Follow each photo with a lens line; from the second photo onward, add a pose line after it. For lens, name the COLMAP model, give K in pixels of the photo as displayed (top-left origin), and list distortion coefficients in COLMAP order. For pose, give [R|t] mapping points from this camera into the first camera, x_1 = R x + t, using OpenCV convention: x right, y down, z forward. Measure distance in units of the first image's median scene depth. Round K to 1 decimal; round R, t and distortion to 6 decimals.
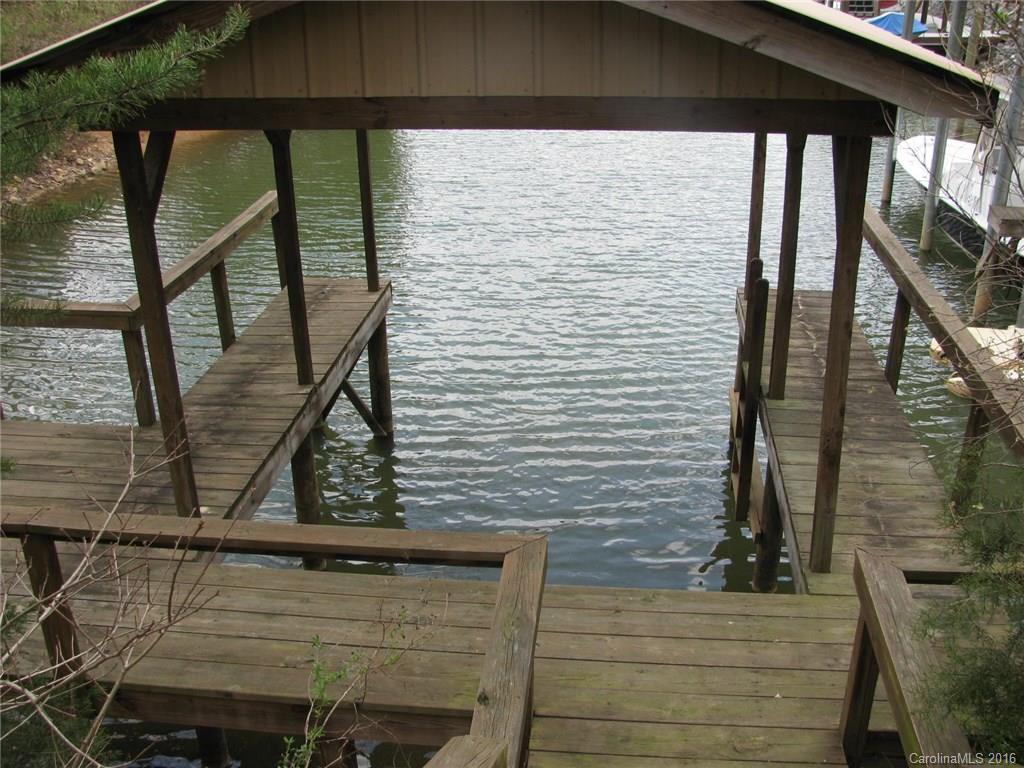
lens RADIAL K [[1044.1, 0, 512.0], [0, 1044.1, 384.0], [0, 0, 1]] dist [-0.208098, 0.215814]
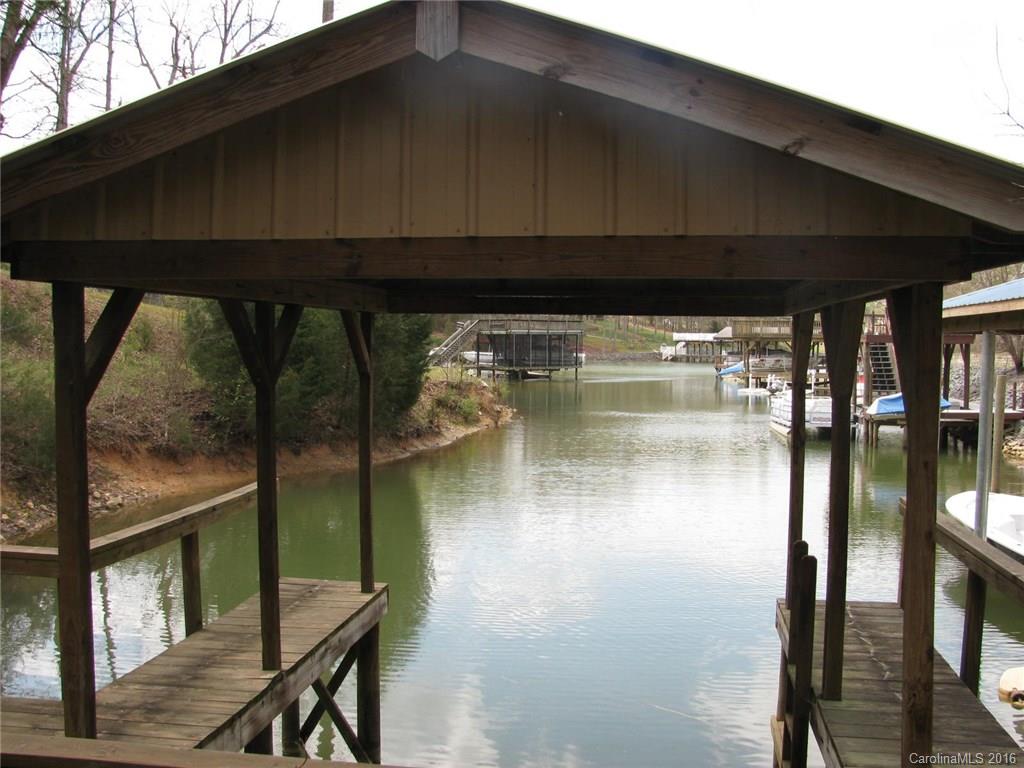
lens RADIAL K [[1044.1, 0, 512.0], [0, 1044.1, 384.0], [0, 0, 1]] dist [-0.208098, 0.215814]
pose [[0.999113, 0.026947, -0.032368, 0.018110], [-0.036939, 0.929846, -0.366090, 0.077950], [0.020232, 0.366961, 0.930016, 0.138419]]
